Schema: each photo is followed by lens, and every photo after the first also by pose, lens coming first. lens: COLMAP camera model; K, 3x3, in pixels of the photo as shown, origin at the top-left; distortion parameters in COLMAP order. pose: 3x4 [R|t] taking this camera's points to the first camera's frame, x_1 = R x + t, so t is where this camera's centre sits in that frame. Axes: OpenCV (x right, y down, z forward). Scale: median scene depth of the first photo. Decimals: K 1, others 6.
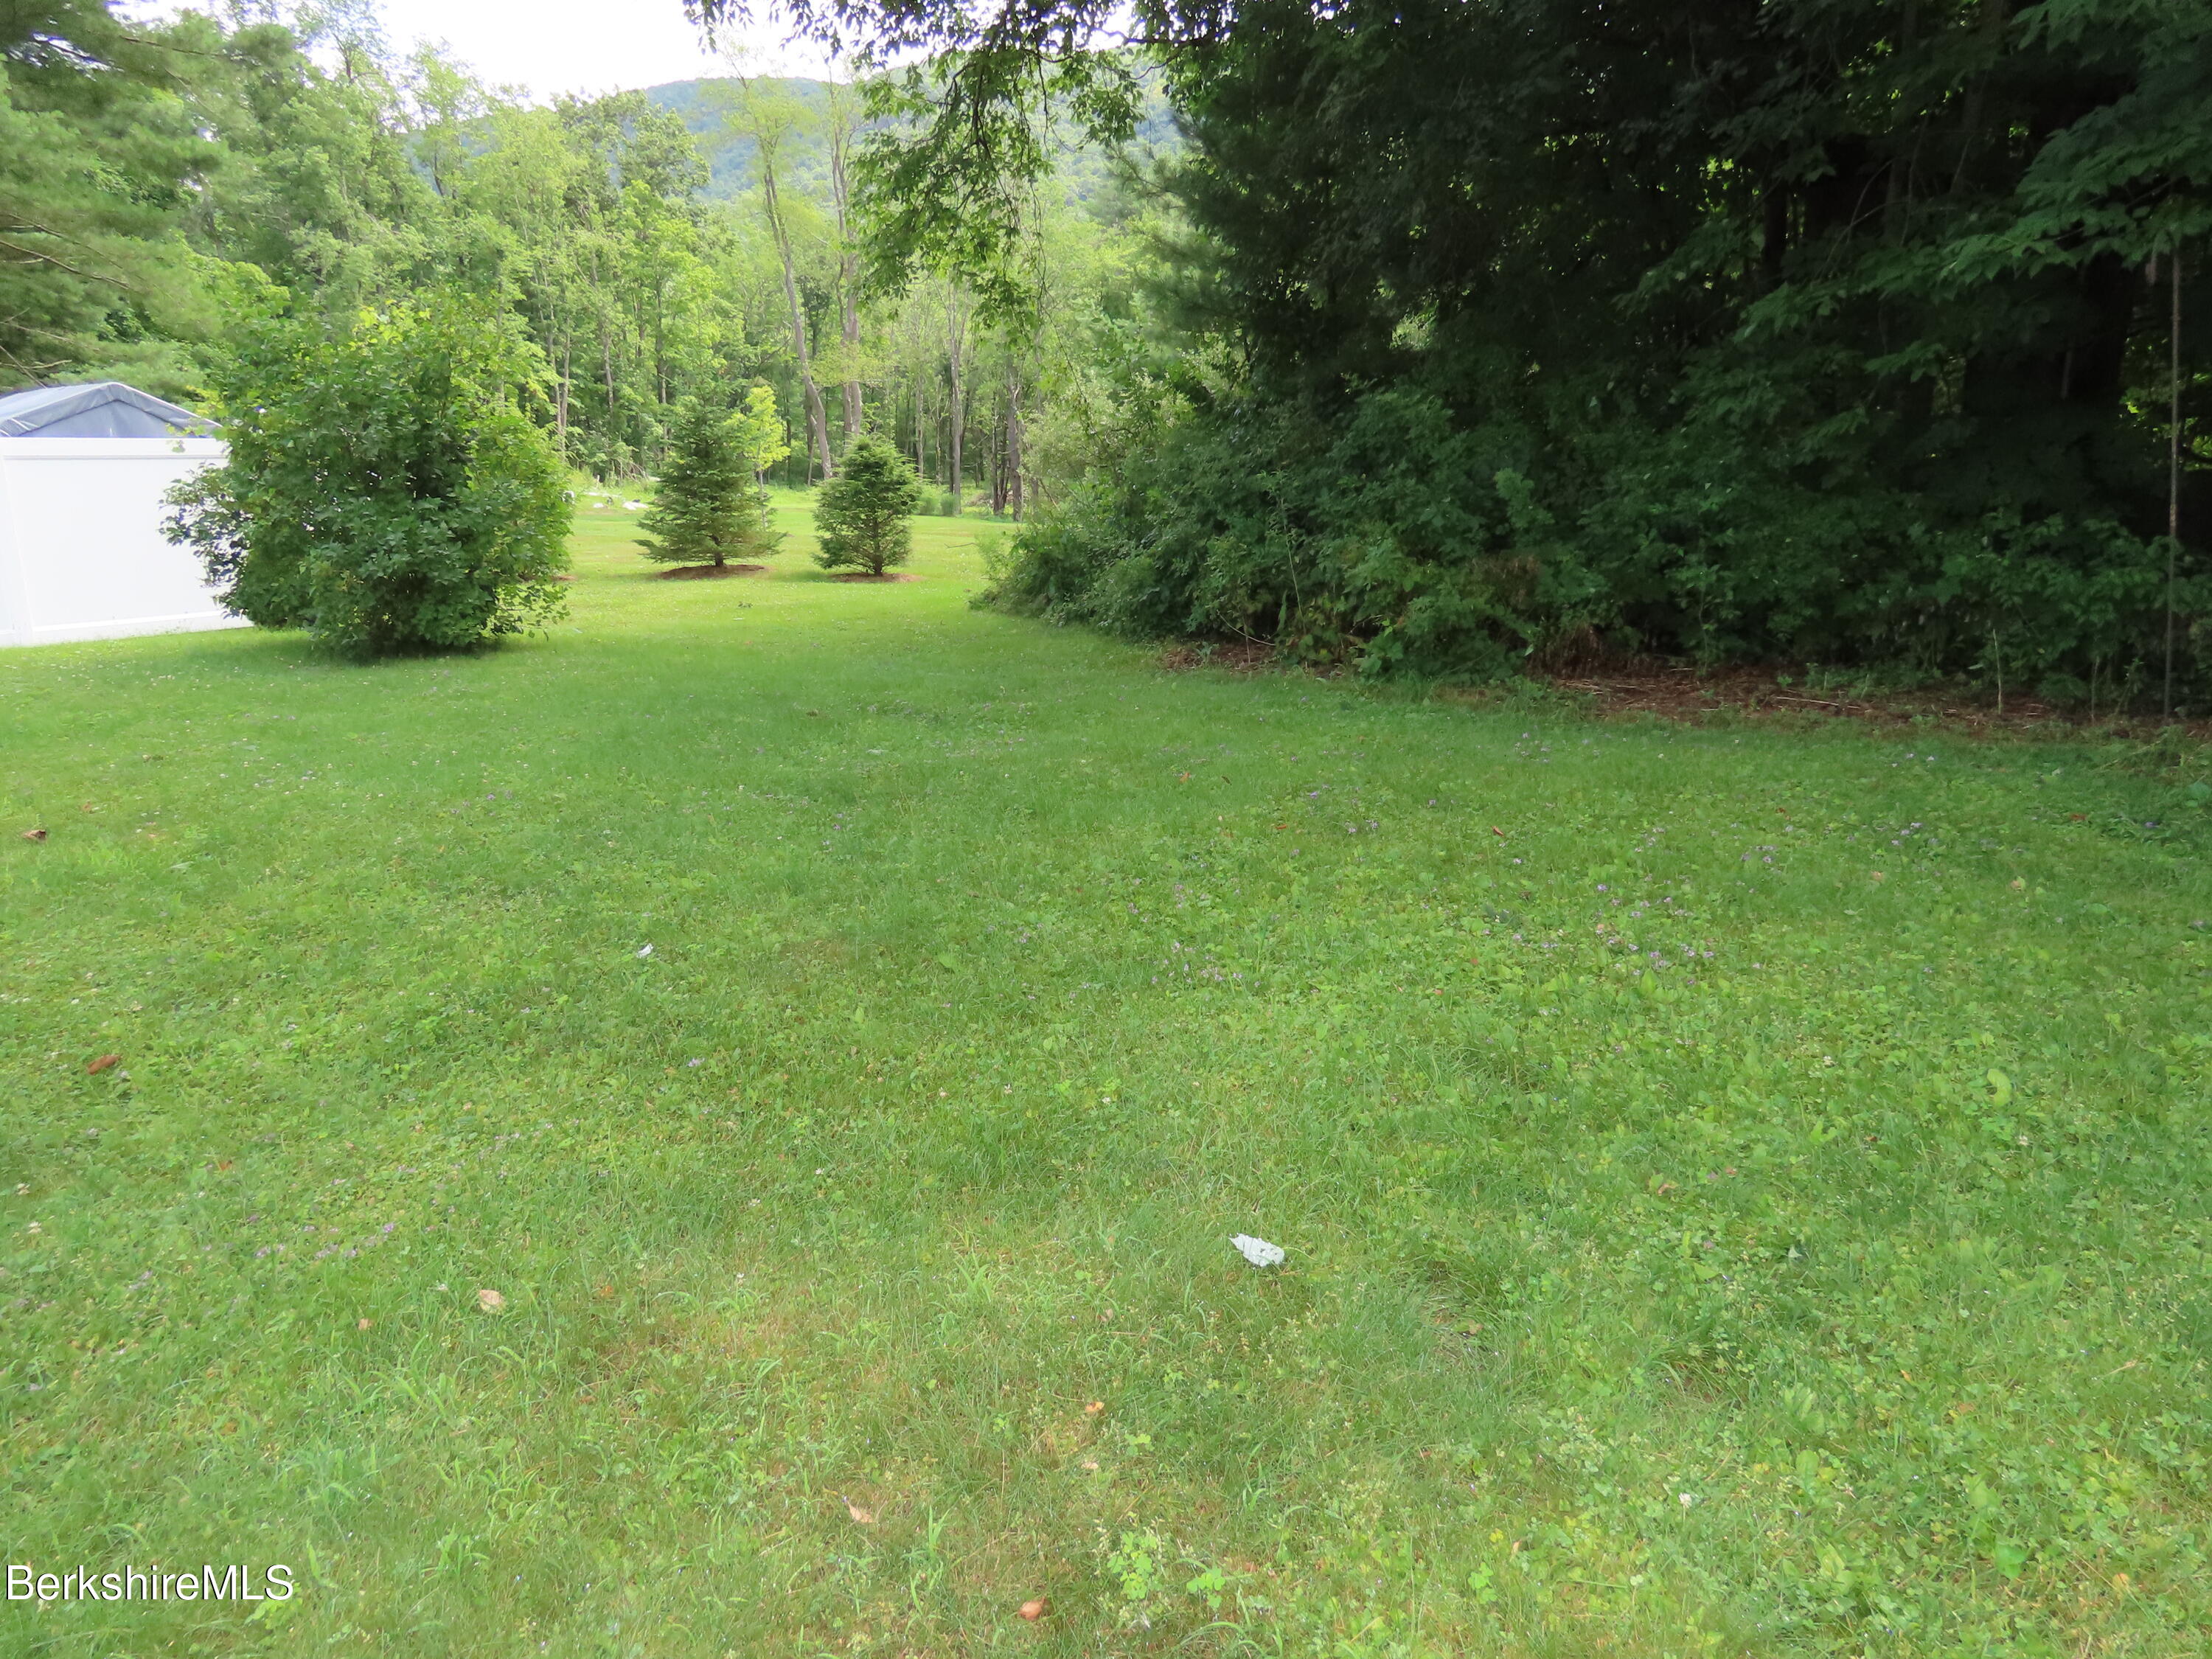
lens RADIAL K [[1389.9, 0, 1106.0], [0, 1389.9, 829.5], [0, 0, 1]] dist [-0.008698, -0.002750]
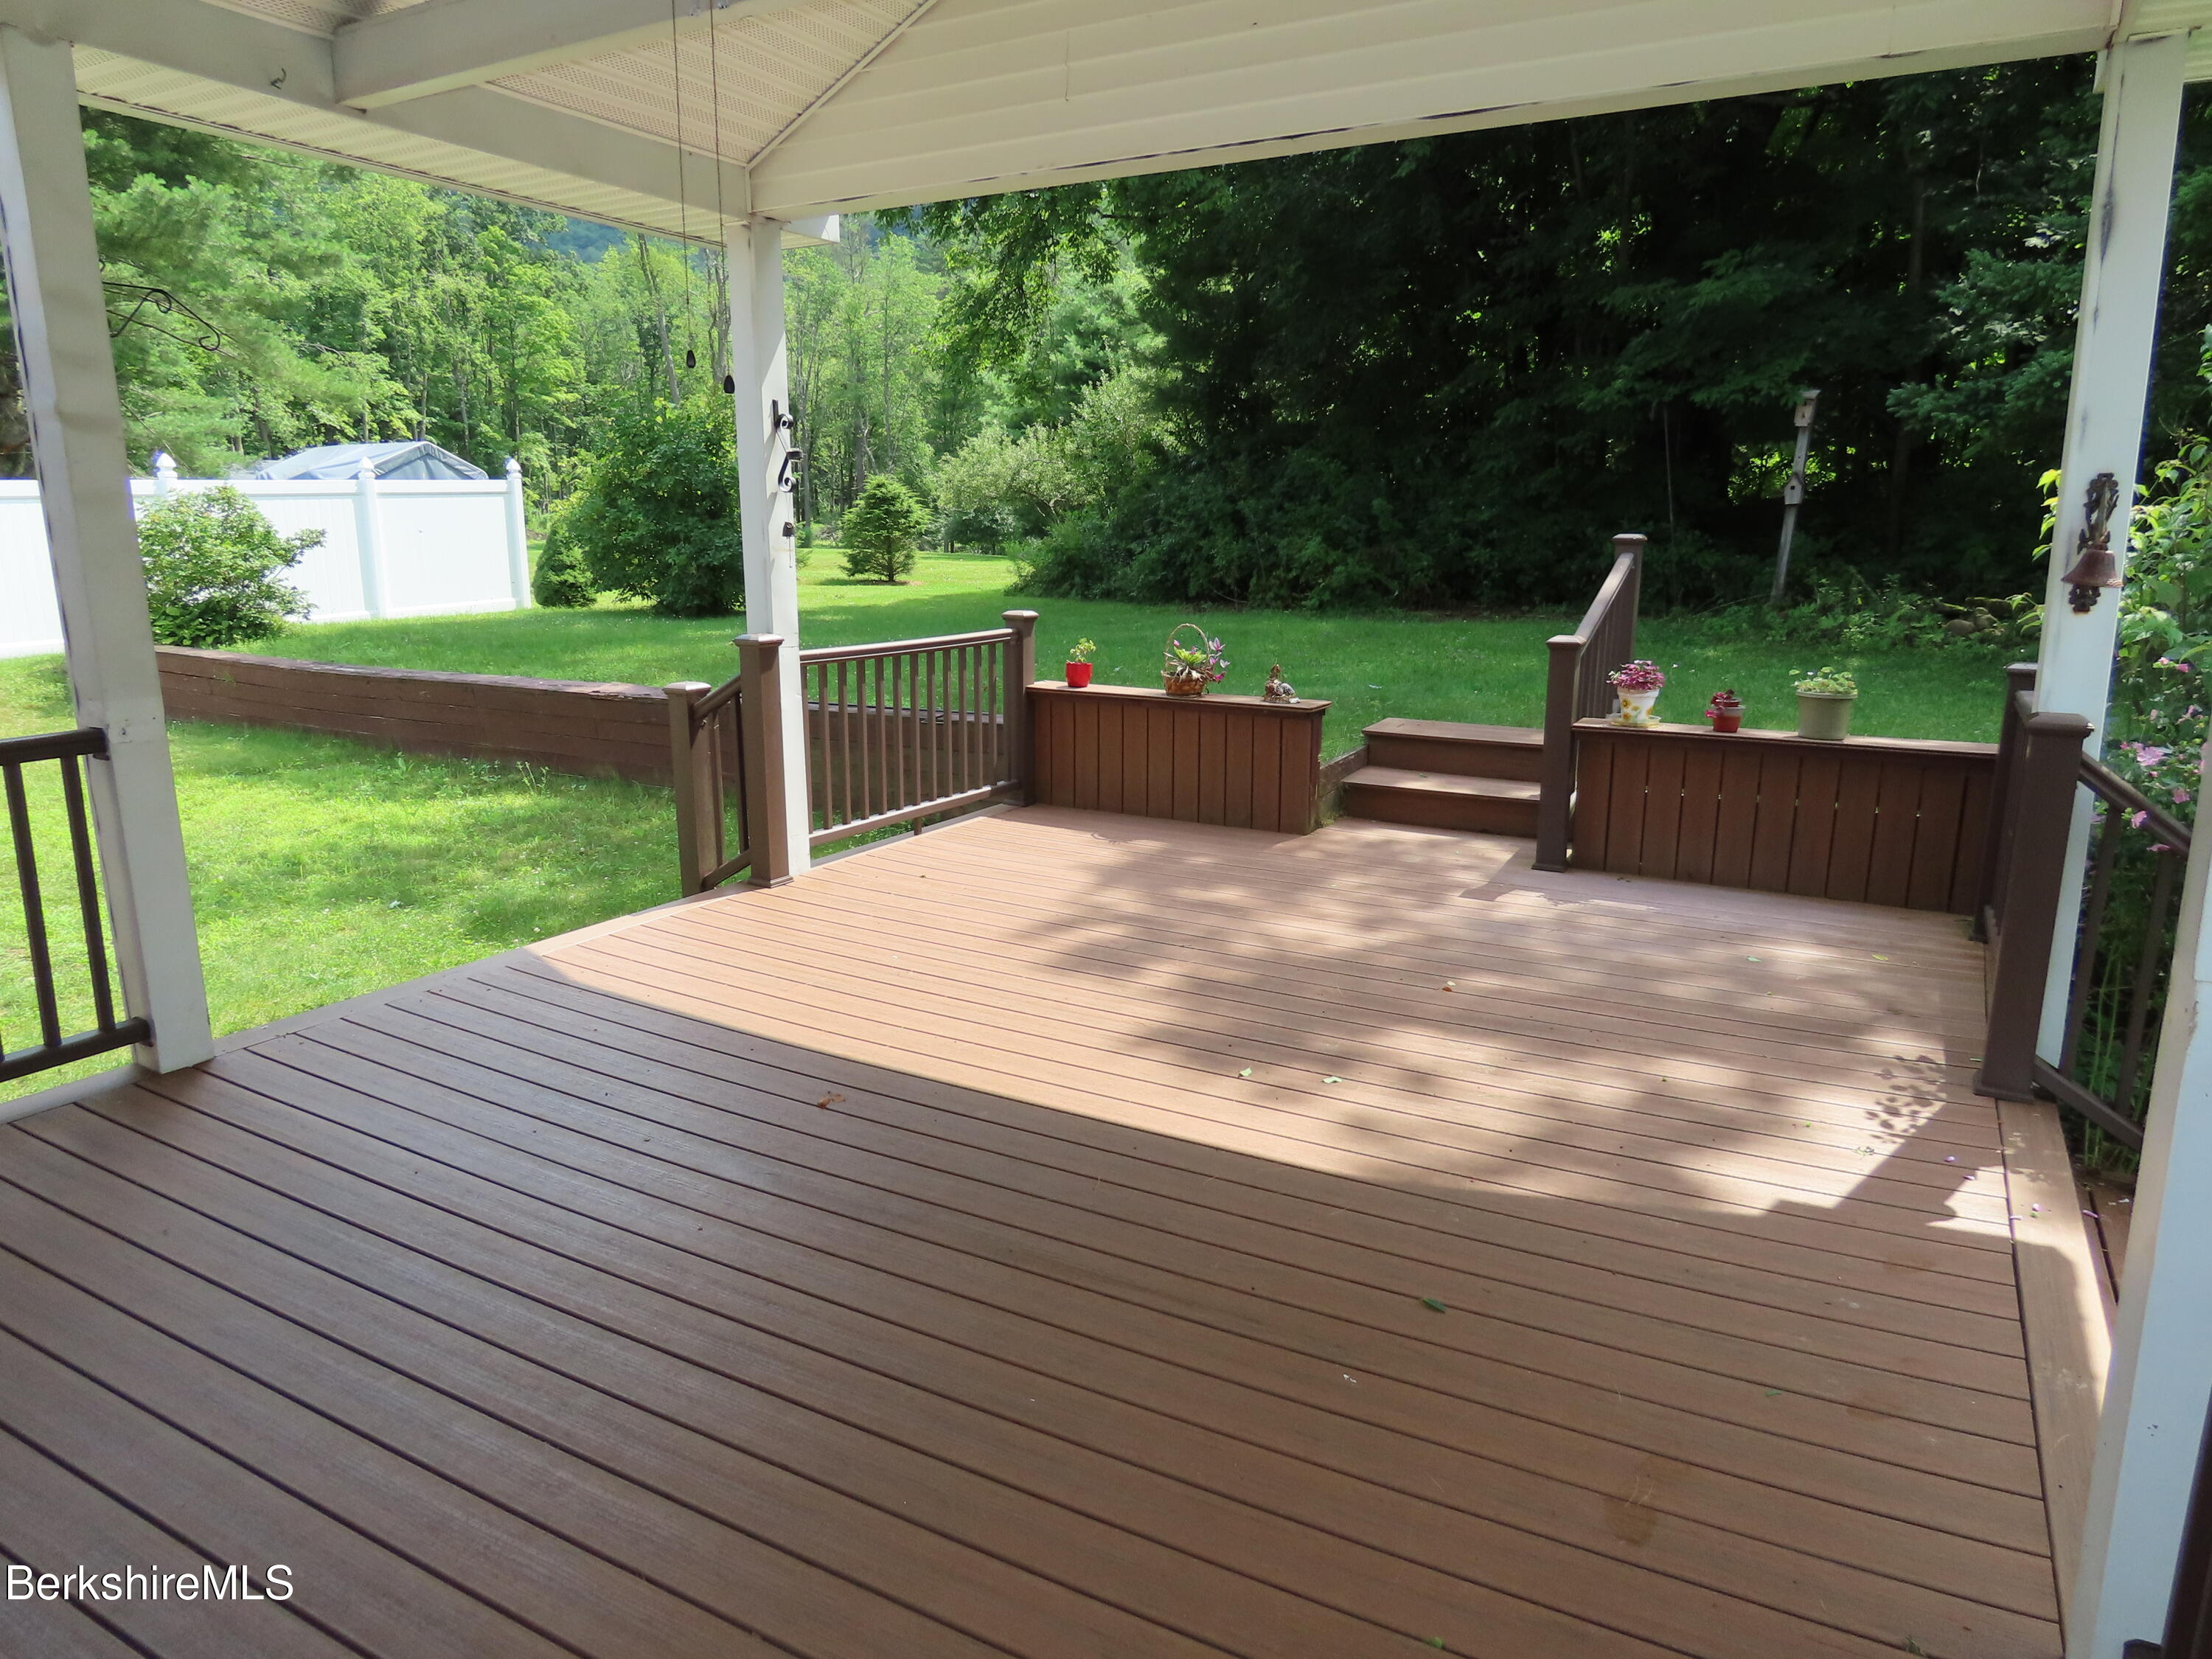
lens RADIAL K [[1393.5, 0, 1106.0], [0, 1393.5, 829.5], [0, 0, 1]] dist [-0.009160, 0.003750]
pose [[0.991019, -0.032205, 0.129786, -0.244825], [0.035320, 0.999139, -0.021773, 0.156284], [-0.128973, 0.026162, 0.991303, -0.586189]]
